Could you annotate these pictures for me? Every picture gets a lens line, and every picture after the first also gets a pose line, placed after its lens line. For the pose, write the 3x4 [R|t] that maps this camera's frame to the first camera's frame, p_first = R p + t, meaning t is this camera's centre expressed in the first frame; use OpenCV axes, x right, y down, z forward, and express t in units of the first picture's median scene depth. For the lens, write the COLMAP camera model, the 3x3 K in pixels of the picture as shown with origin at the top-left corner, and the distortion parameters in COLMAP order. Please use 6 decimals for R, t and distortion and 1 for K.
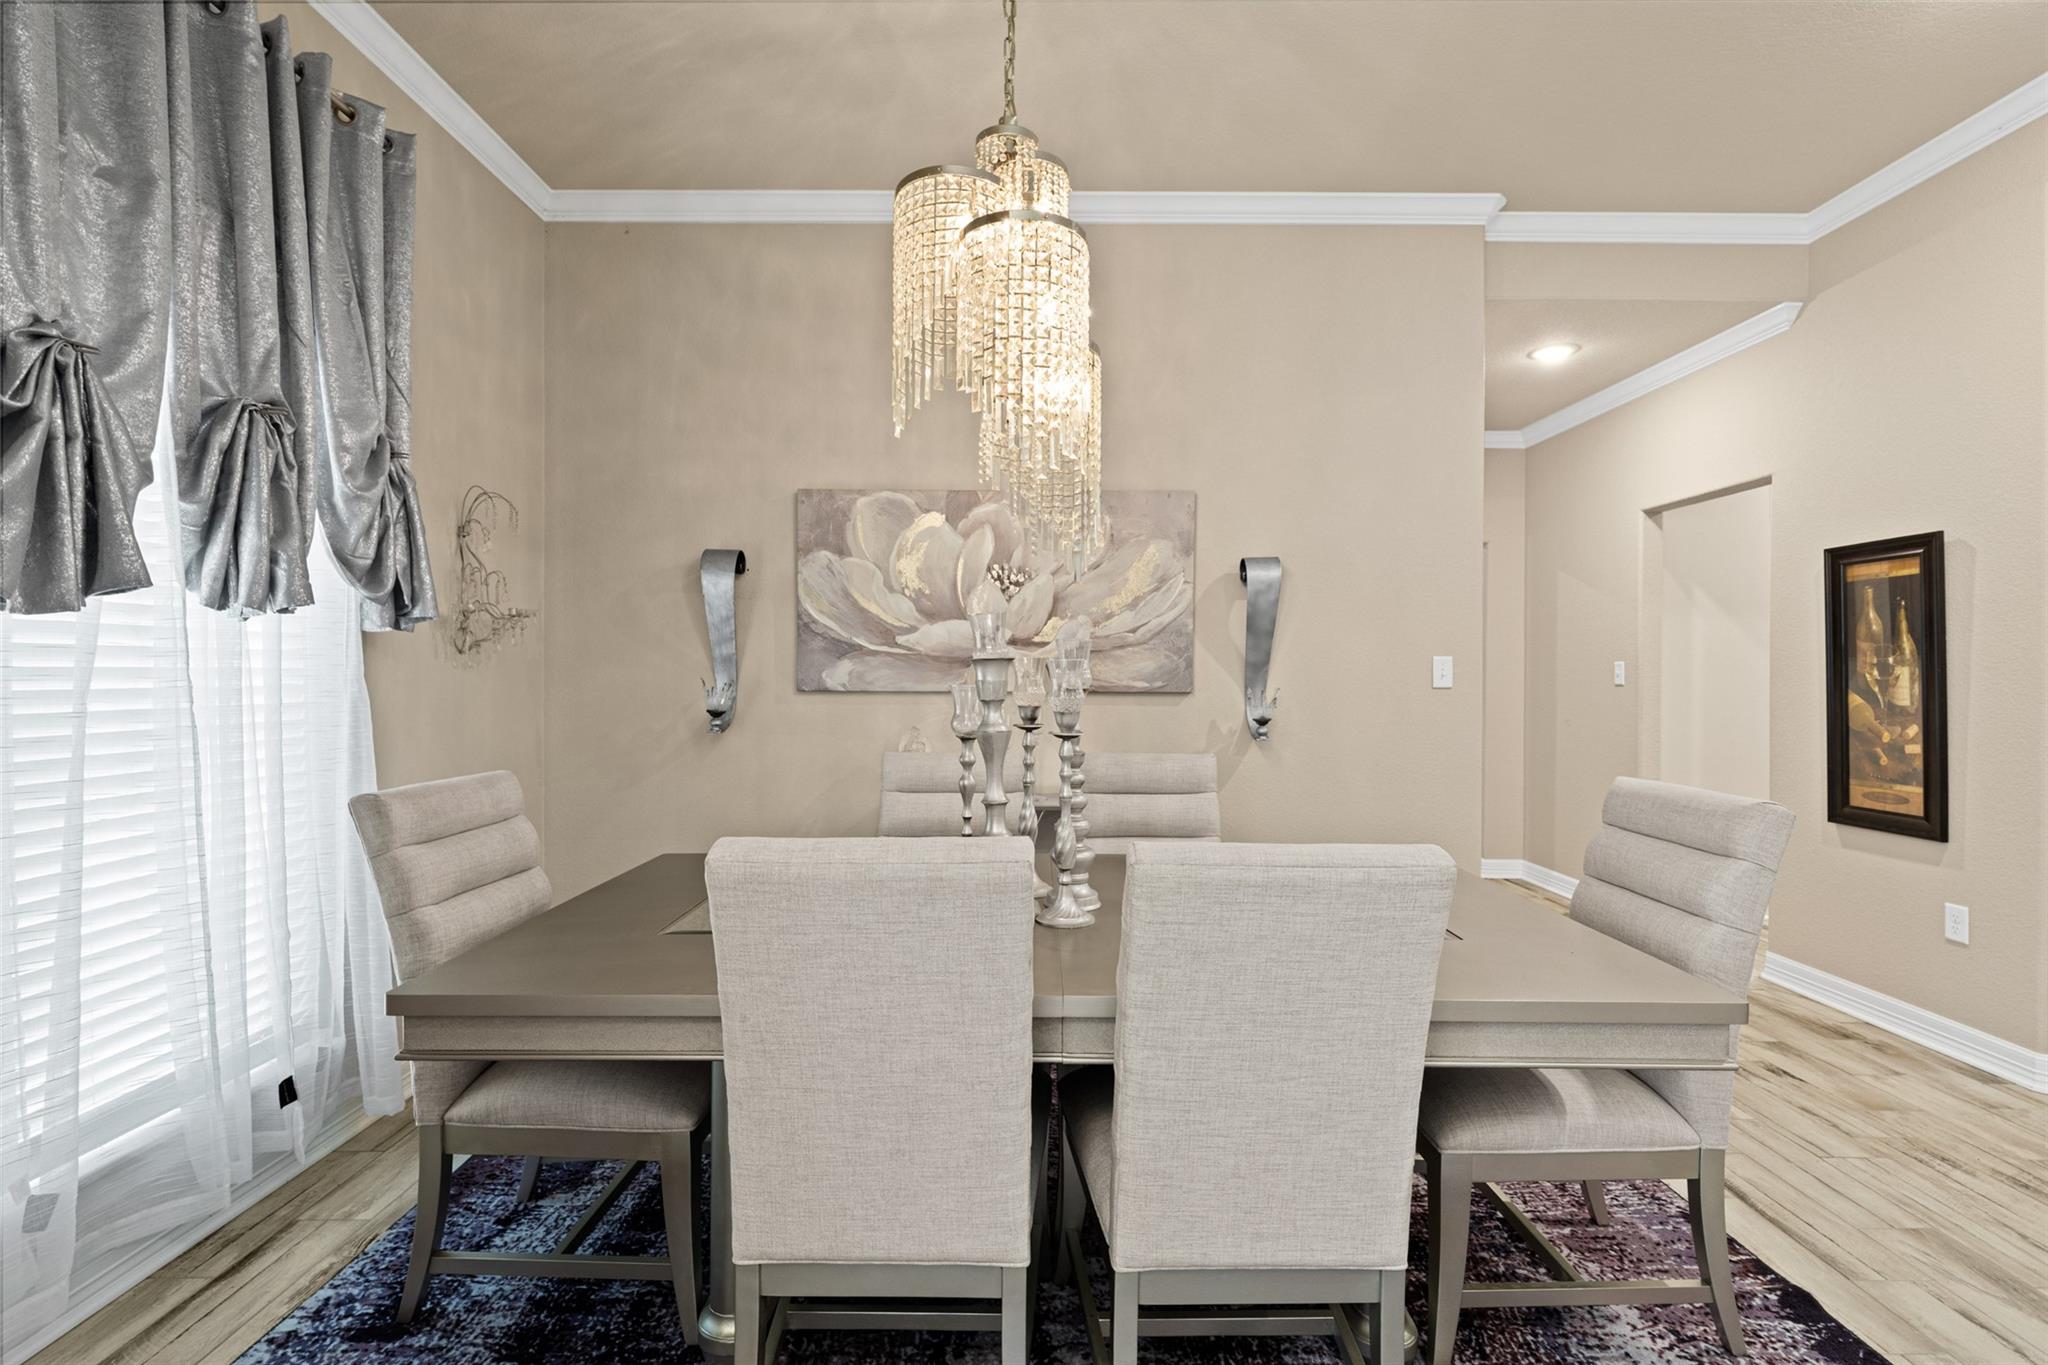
lens RADIAL K [[913.2, 0, 1026.4], [0, 913.2, 678.9], [0, 0, 1]] dist [0.007763, -0.001594]
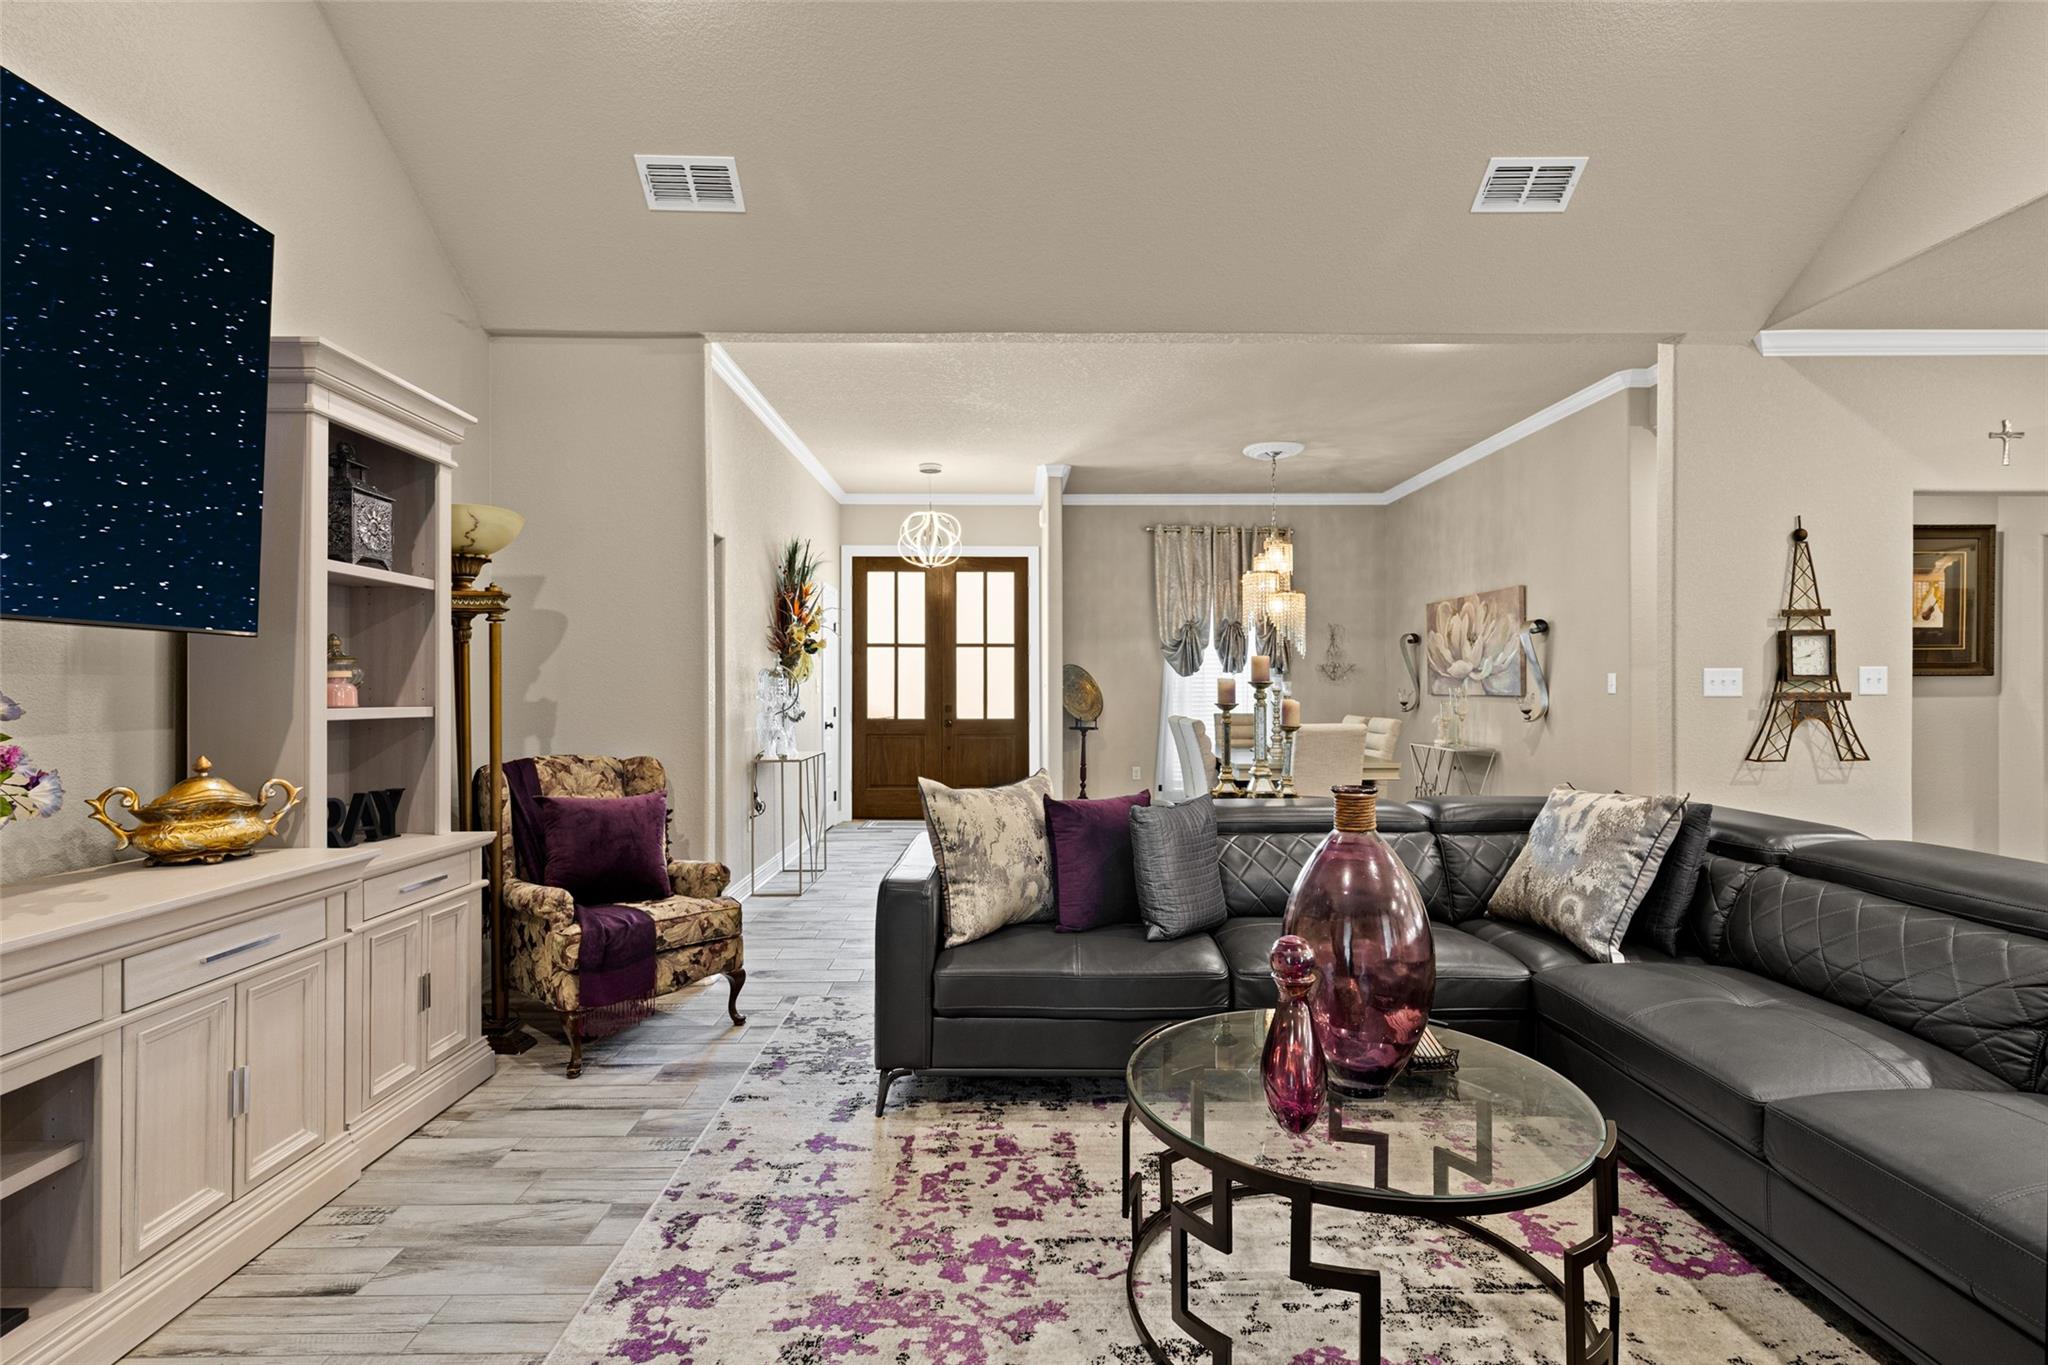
lens RADIAL K [[982.1, 0, 1023.6], [0, 982.1, 685.0], [0, 0, 1]] dist [0.001262, -0.001474]
pose [[0.012126, -0.006168, -0.999907, 2.783649], [-0.002323, 0.999978, -0.006197, 0.010426], [0.999924, 0.002398, 0.012111, -0.031766]]
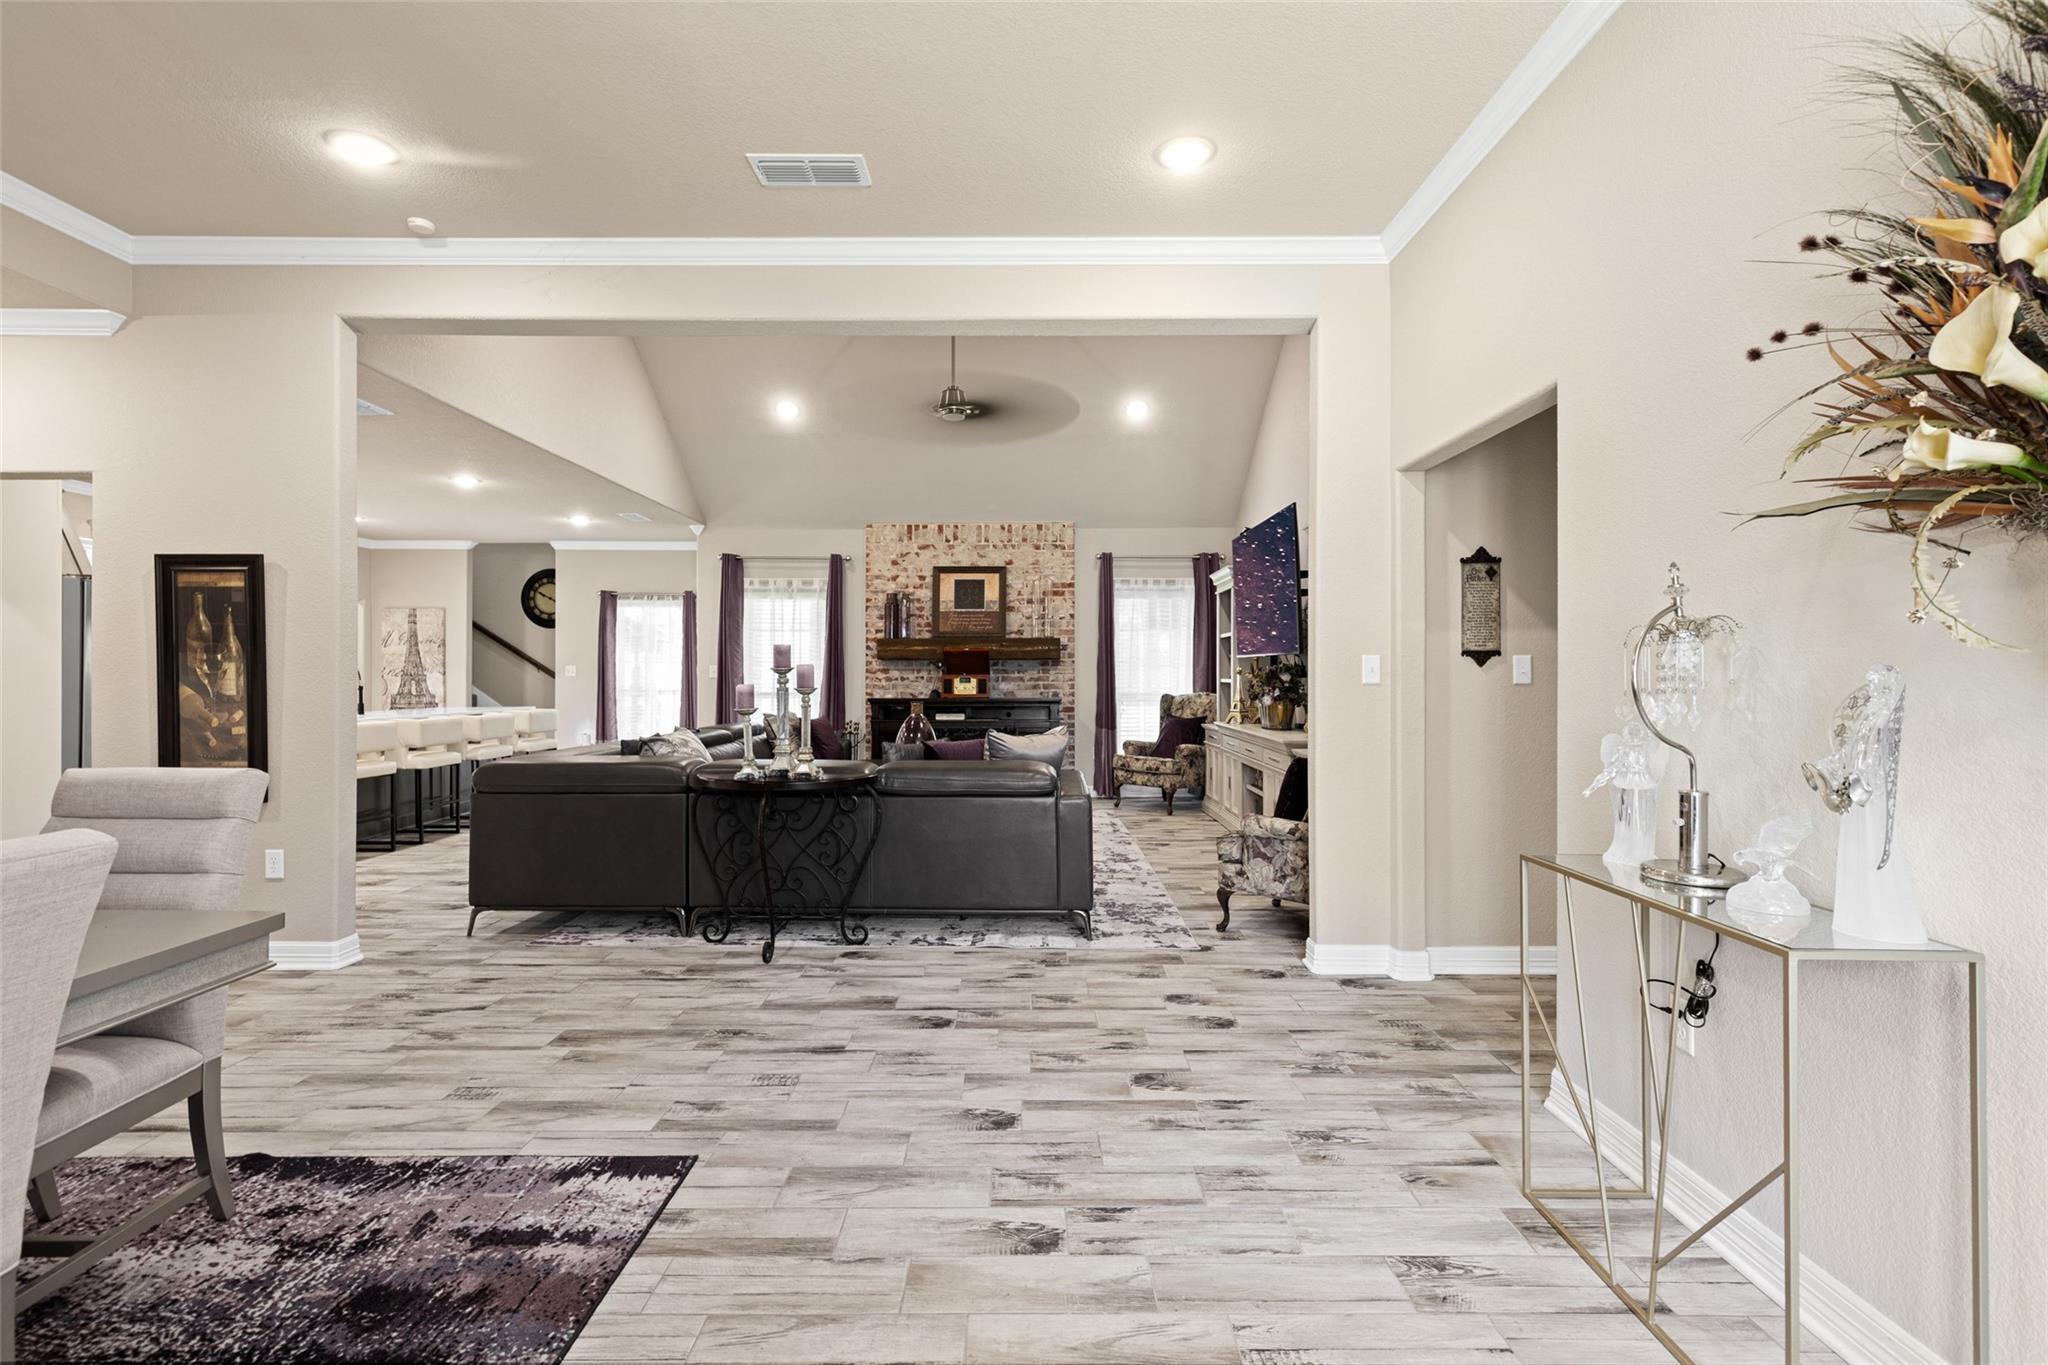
lens RADIAL K [[913.2, 0, 1025.7], [0, 913.2, 672.9], [0, 0, 1]] dist [0.007763, -0.001594]
pose [[0.002762, -0.003172, 0.999991, -0.284113], [0.002884, 0.999991, 0.003164, -0.000217], [-0.999992, 0.002875, 0.002771, -0.049215]]
